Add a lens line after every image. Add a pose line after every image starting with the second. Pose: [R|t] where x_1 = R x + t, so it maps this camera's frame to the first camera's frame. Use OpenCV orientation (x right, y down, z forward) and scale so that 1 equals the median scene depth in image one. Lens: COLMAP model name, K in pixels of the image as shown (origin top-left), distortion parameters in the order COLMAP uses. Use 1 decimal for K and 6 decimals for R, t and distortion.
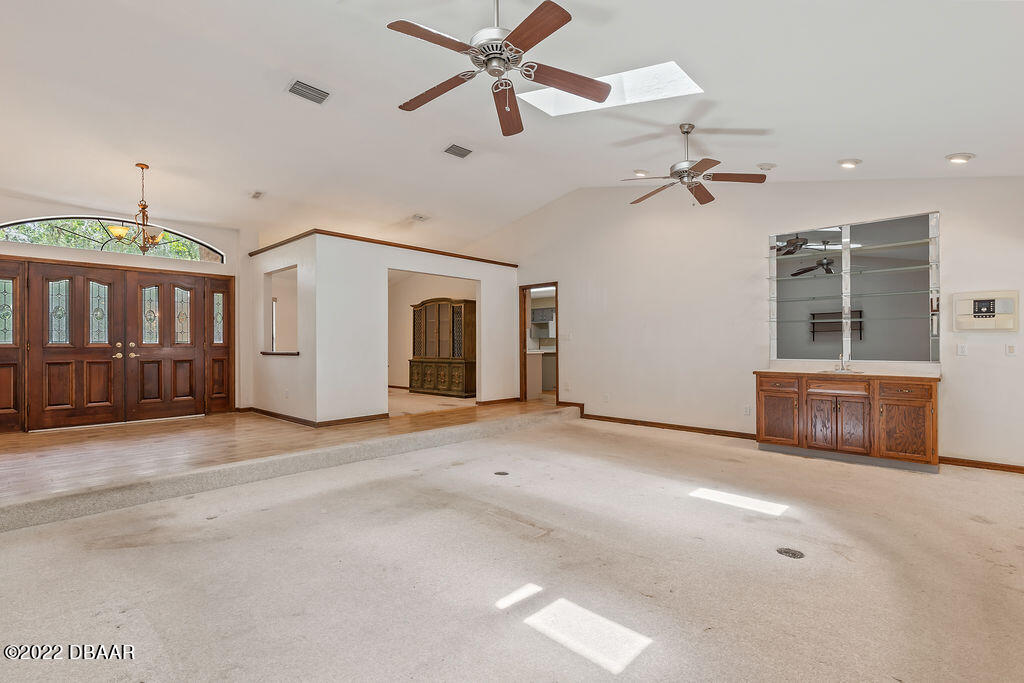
lens RADIAL K [[473.6, 0, 513.6], [0, 473.6, 343.7], [0, 0, 1]] dist [-0.005966, 0.000874]
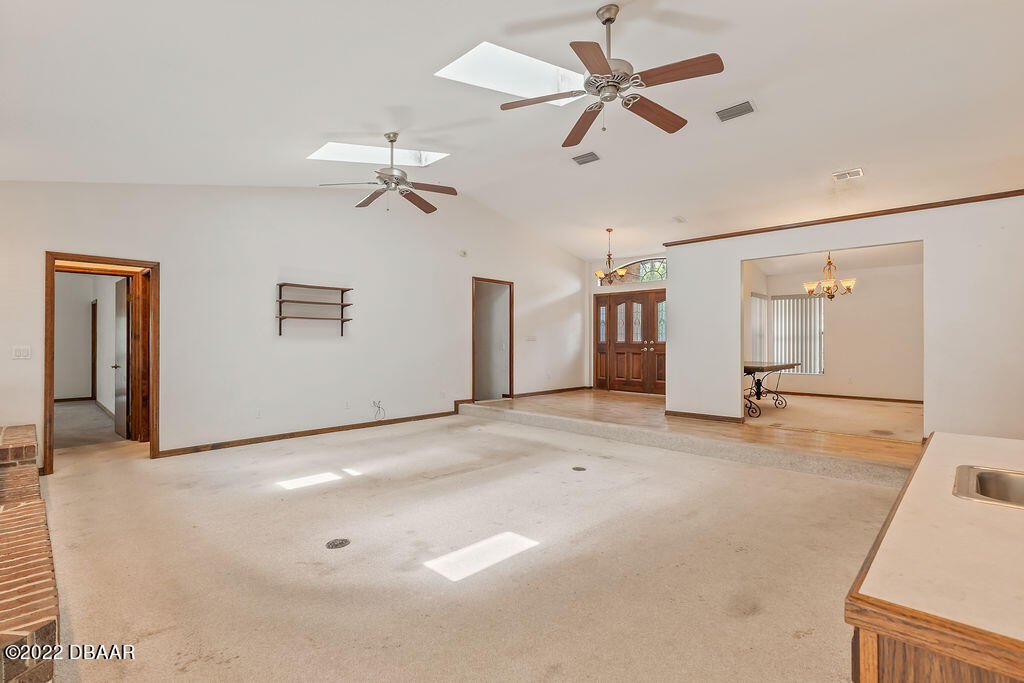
lens RADIAL K [[473.6, 0, 513.8], [0, 473.6, 341.1], [0, 0, 1]] dist [-0.005966, 0.000874]
pose [[-0.013569, 0.002133, -0.999906, 0.820799], [0.003802, 0.999991, 0.002082, -0.007085], [0.999901, -0.003774, -0.013577, 0.704524]]
